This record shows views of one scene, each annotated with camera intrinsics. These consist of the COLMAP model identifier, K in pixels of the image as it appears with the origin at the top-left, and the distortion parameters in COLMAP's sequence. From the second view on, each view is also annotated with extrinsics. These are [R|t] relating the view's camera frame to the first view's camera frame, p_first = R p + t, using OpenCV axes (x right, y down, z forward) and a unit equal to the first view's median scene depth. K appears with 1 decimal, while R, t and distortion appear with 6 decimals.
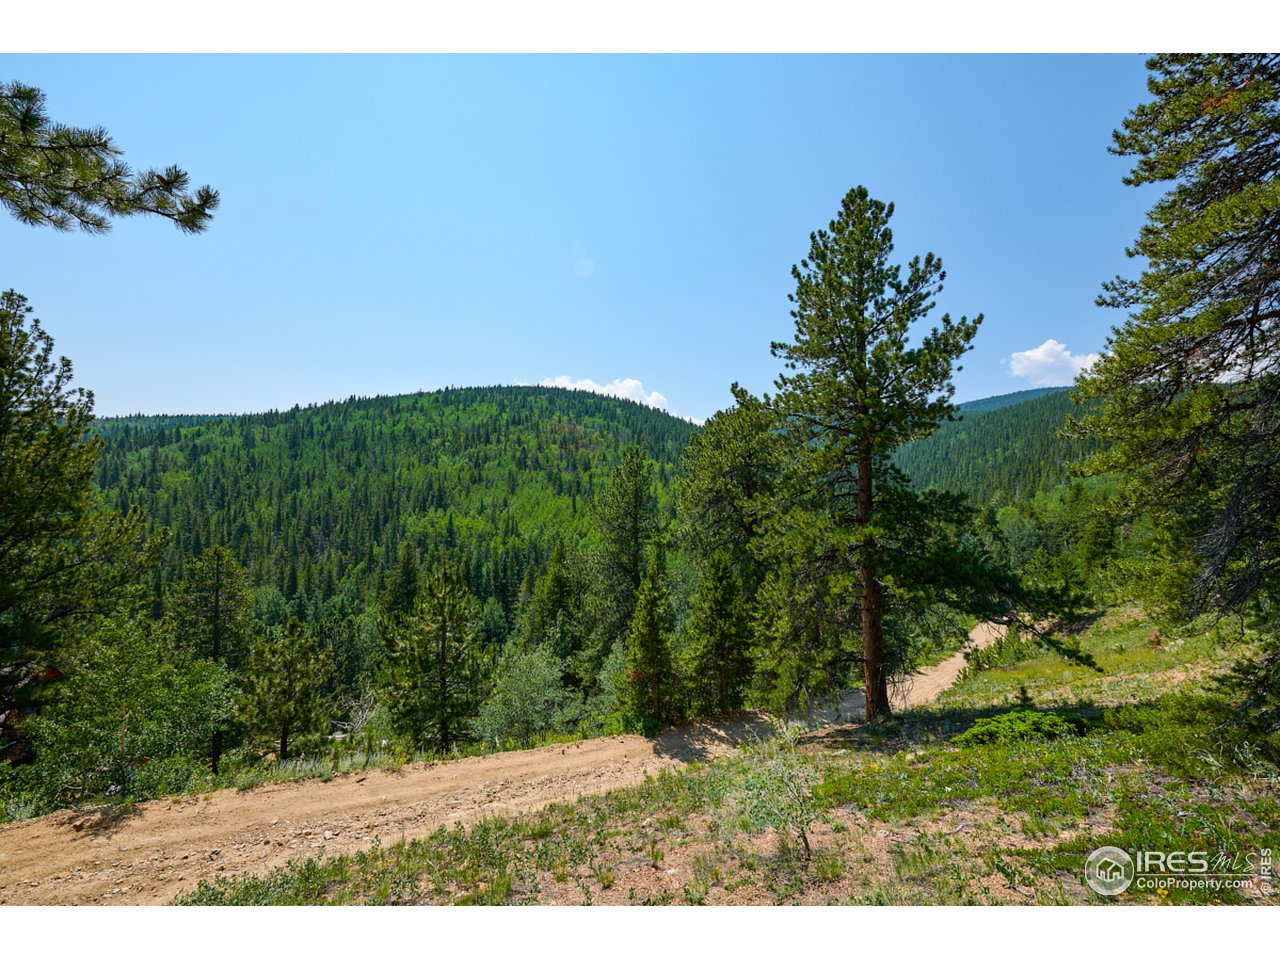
lens RADIAL K [[498.9, 0, 643.7], [0, 498.9, 464.4], [0, 0, 1]] dist [-0.000391, 0.000097]
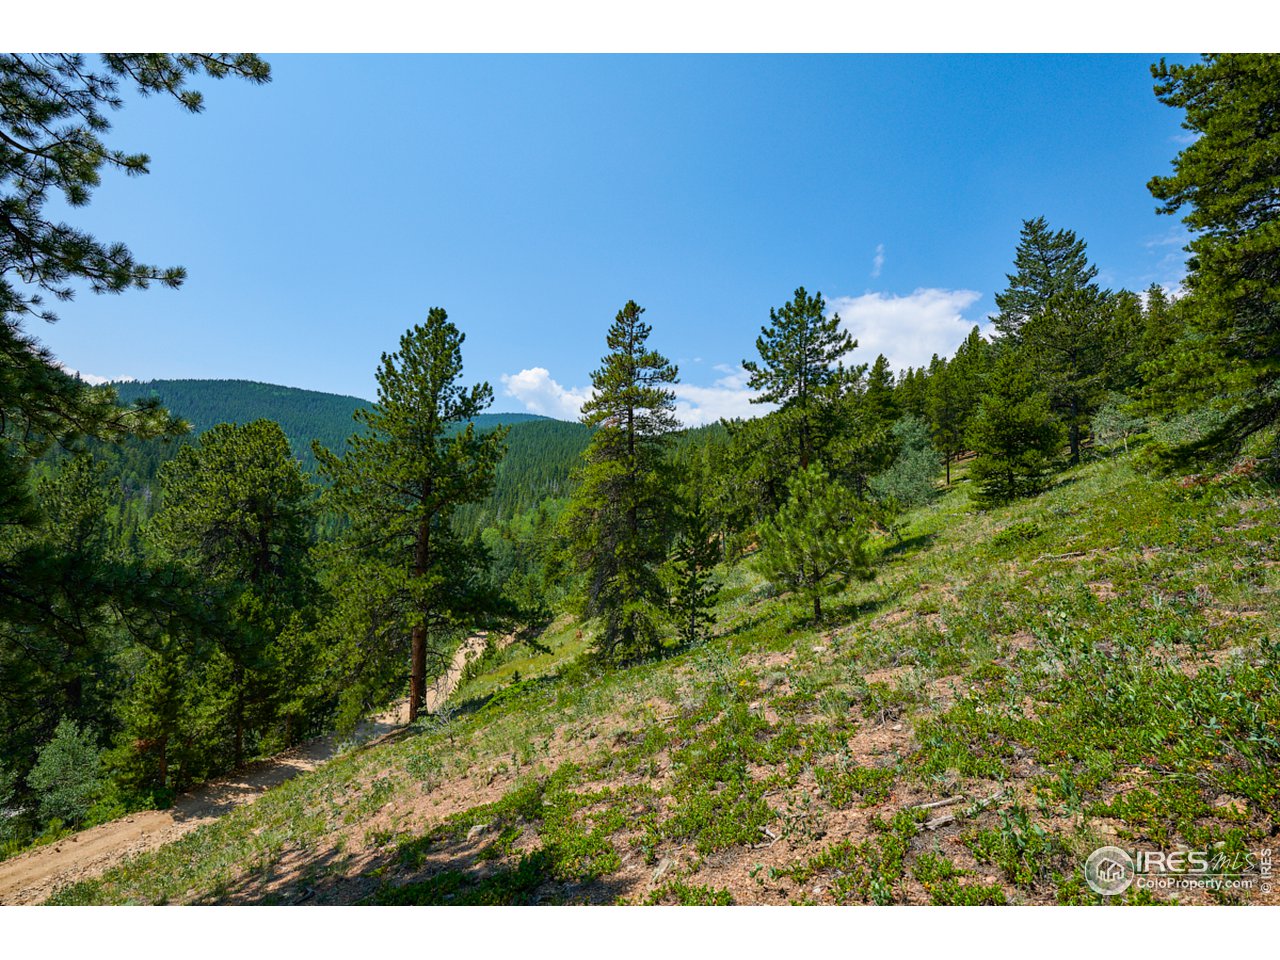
lens RADIAL K [[961.5, 0, 638.2], [0, 961.5, 433.6], [0, 0, 1]] dist [-0.032545, 0.004694]
pose [[0.673980, 0.040878, 0.737618, -0.758377], [-0.082956, 0.996341, 0.020583, -0.244323], [-0.734077, -0.075062, 0.674905, -0.777548]]
